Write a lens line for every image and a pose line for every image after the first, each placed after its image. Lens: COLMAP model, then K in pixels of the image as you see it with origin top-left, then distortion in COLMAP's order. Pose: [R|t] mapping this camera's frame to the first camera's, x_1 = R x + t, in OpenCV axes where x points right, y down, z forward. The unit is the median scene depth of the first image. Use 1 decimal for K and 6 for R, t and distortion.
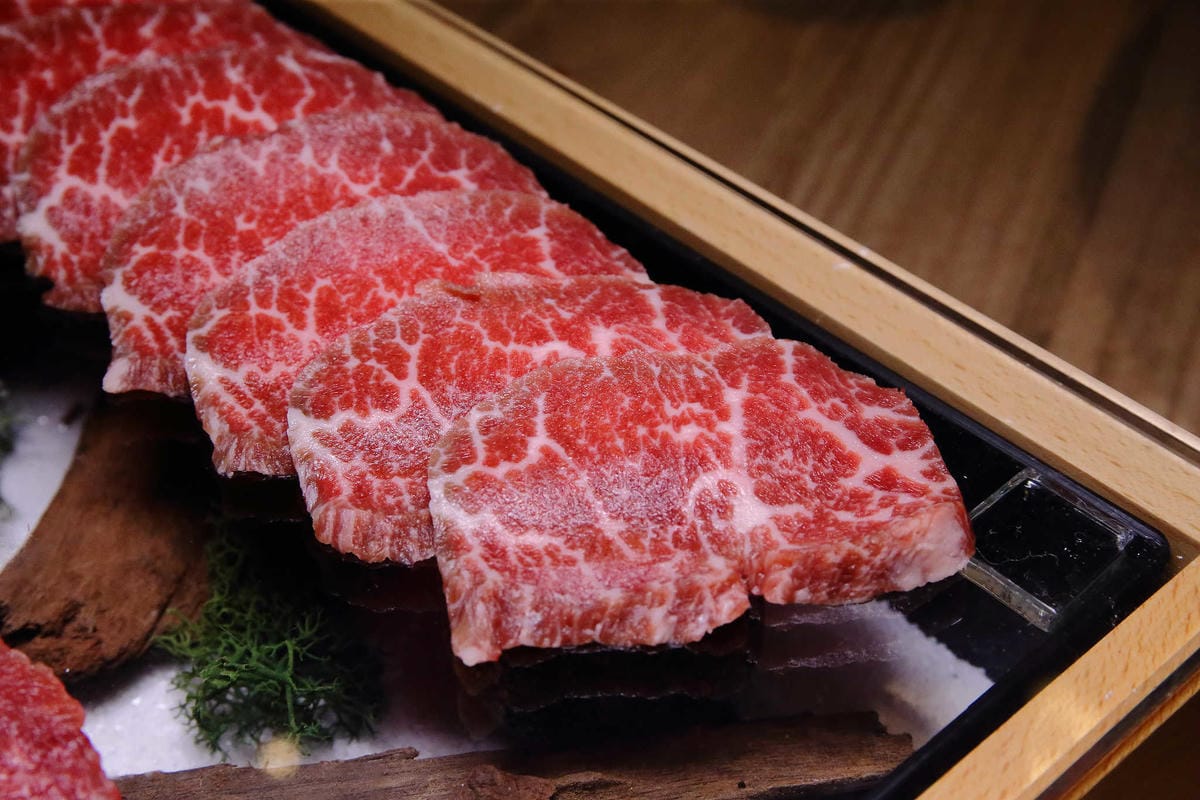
lens RADIAL K [[2038.2, 0, 594.3], [0, 2038.2, 396.8], [0, 0, 1]] dist [0.035111, 0.000000]
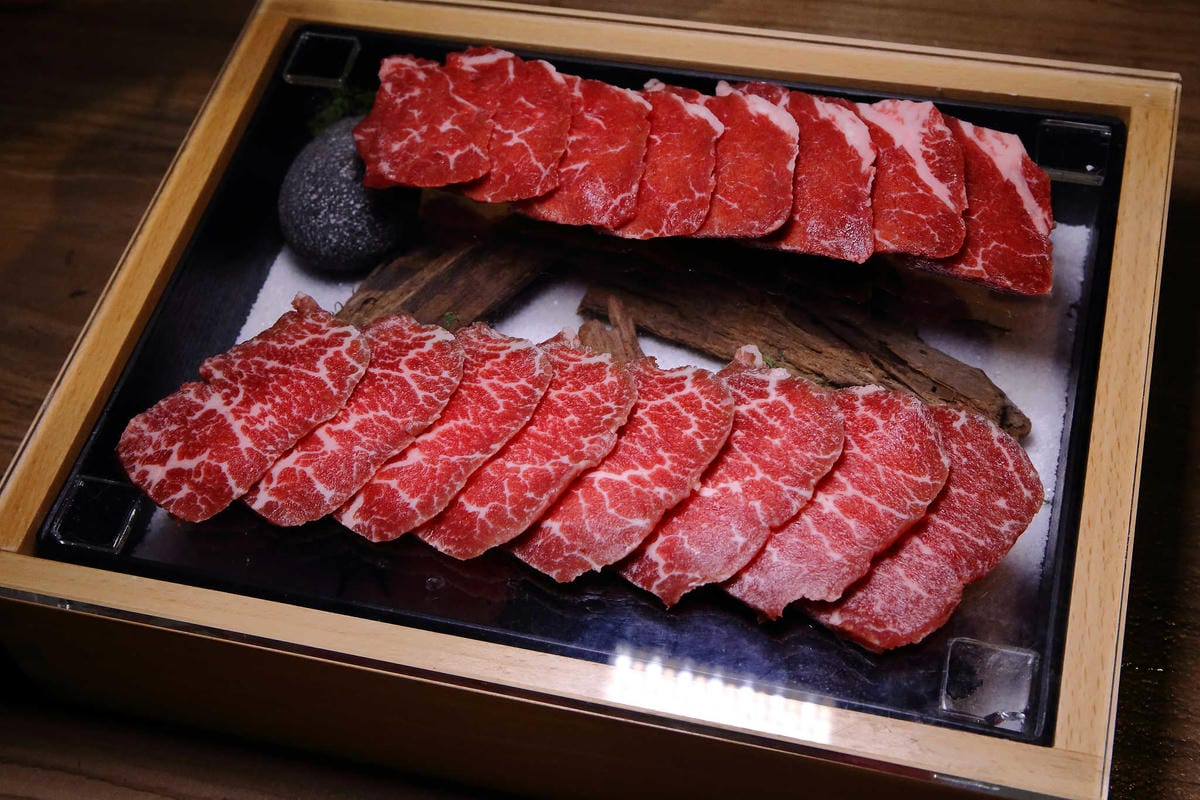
lens RADIAL K [[1739.5, 0, 605.7], [0, 1739.5, 395.2], [0, 0, 1]] dist [0.040438, 0.000000]
pose [[-0.843499, 0.487471, -0.225569, 0.127985], [-0.256576, 0.003273, 0.966519, -1.619935], [0.471888, 0.873133, 0.122312, 0.909137]]
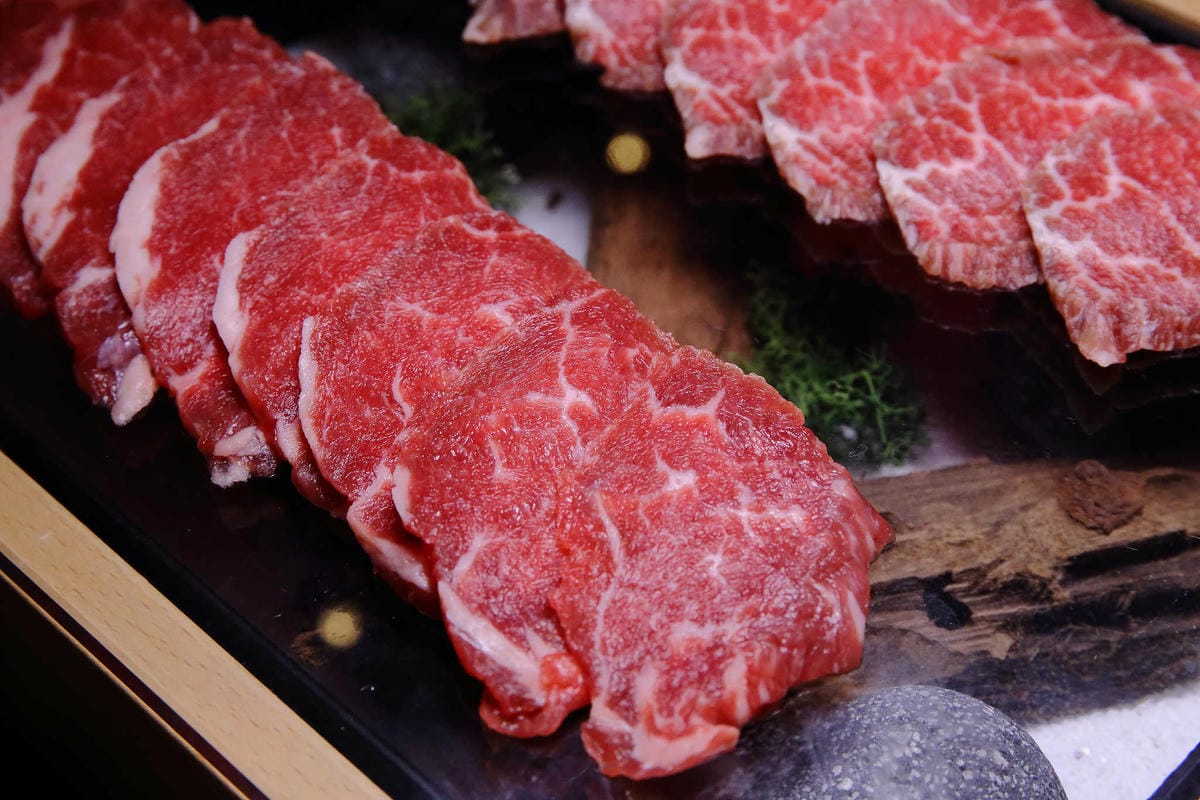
lens RADIAL K [[2038.2, 0, 600.1], [0, 2038.2, 399.0], [0, 0, 1]] dist [0.035111, 0.000000]
pose [[0.999191, -0.037046, 0.015675, -0.323923], [0.035944, 0.997202, 0.065550, 0.057022], [-0.018059, -0.064934, 0.997726, -0.130453]]
